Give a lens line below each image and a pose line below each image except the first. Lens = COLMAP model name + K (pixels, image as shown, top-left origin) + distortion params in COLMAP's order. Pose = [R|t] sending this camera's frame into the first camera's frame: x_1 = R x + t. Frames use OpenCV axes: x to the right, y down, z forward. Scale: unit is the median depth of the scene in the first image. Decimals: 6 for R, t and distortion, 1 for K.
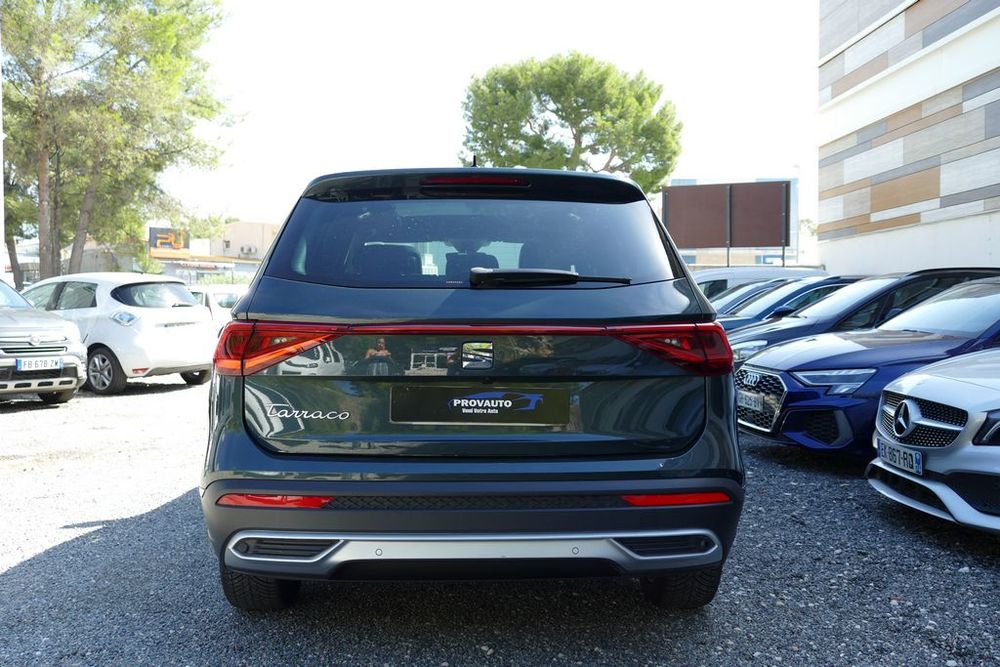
lens RADIAL K [[1015.0, 0, 499.9], [0, 1015.0, 335.8], [0, 0, 1]] dist [-0.041823, 0.000000]
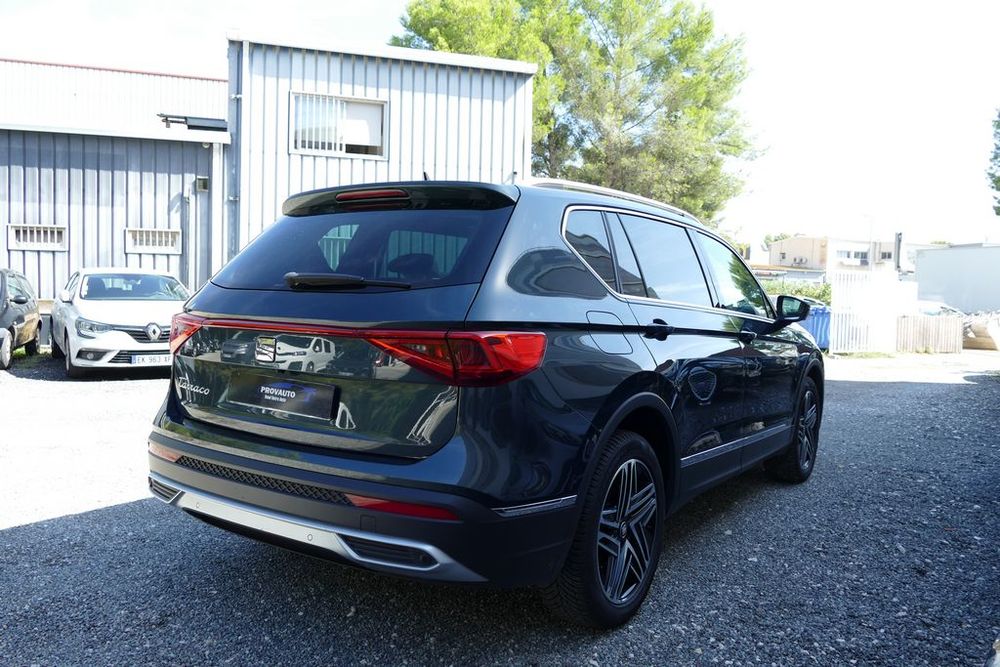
lens RADIAL K [[794.0, 0, 499.6], [0, 794.0, 328.1], [0, 0, 1]] dist [-0.056964, 0.004482]
pose [[0.789770, 0.041266, -0.612014, 0.093284], [-0.041160, 0.999051, 0.014248, -0.003690], [0.612021, 0.013938, 0.790719, 0.058087]]
